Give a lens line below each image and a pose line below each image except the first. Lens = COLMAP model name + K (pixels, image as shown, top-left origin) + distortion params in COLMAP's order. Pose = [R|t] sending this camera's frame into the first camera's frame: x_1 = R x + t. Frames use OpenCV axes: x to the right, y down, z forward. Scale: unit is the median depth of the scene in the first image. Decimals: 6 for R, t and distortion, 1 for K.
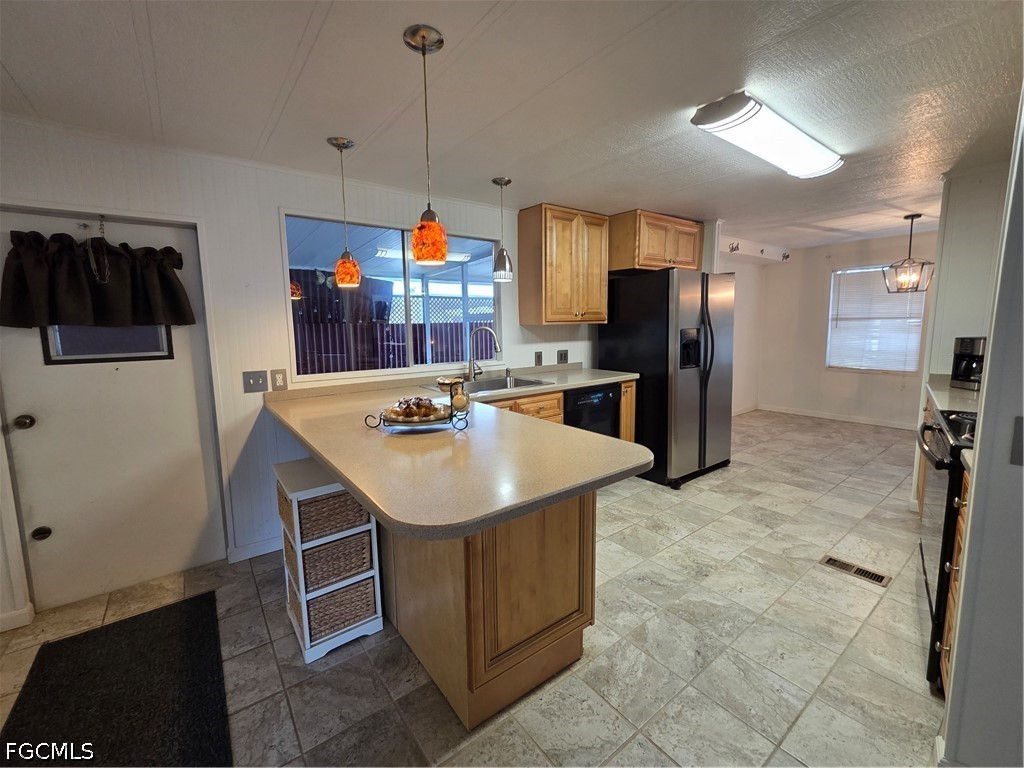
lens RADIAL K [[422.5, 0, 508.1], [0, 422.5, 374.0], [0, 0, 1]] dist [0.005115, -0.001716]
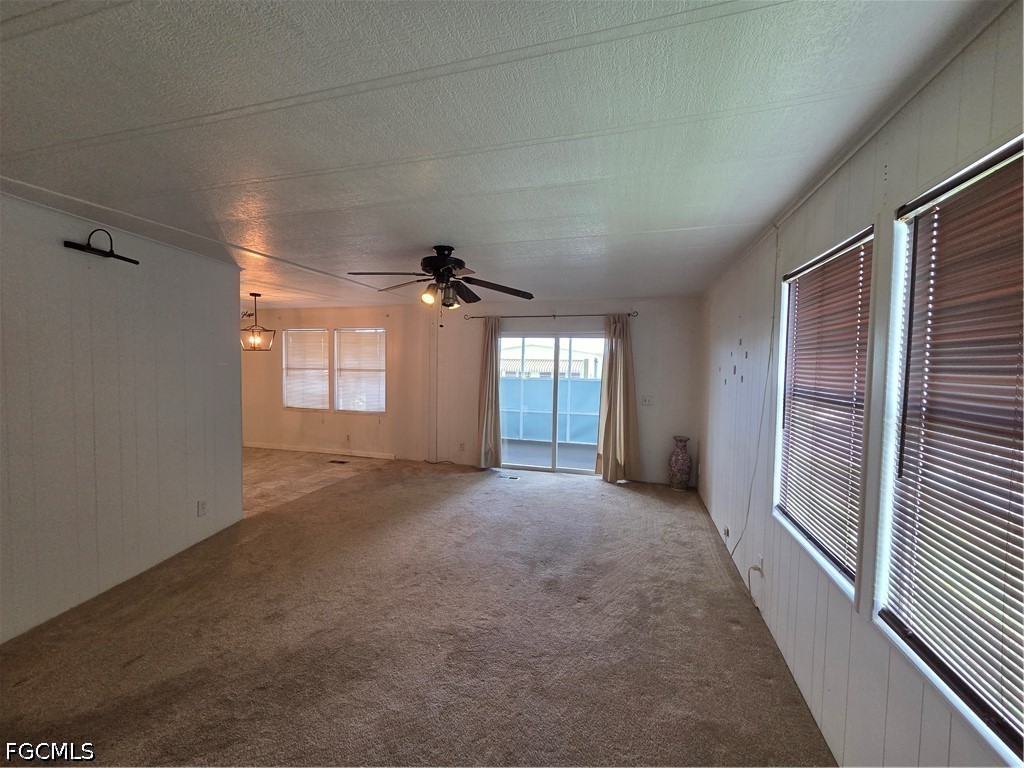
lens RADIAL K [[422.5, 0, 506.3], [0, 422.5, 380.0], [0, 0, 1]] dist [0.005115, -0.001716]
pose [[0.802618, 0.006186, 0.596461, 0.928555], [0.045361, 0.996418, -0.071372, 0.033182], [-0.594766, 0.084341, 0.799462, -0.595740]]
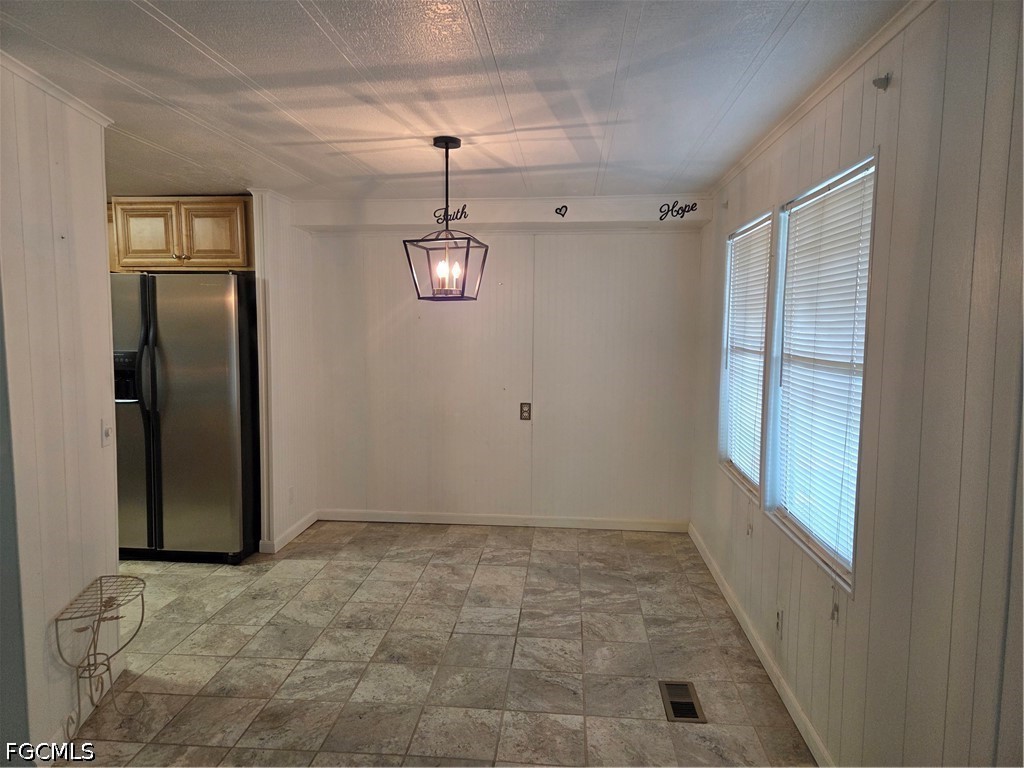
lens RADIAL K [[681.0, 0, 497.7], [0, 681.0, 382.3], [0, 0, 1]] dist [0.063907, -0.043767]
pose [[0.736310, 0.081877, -0.671673, 1.796262], [-0.099425, 0.994969, 0.012294, -0.136911], [0.669300, 0.057729, 0.740746, 0.562188]]
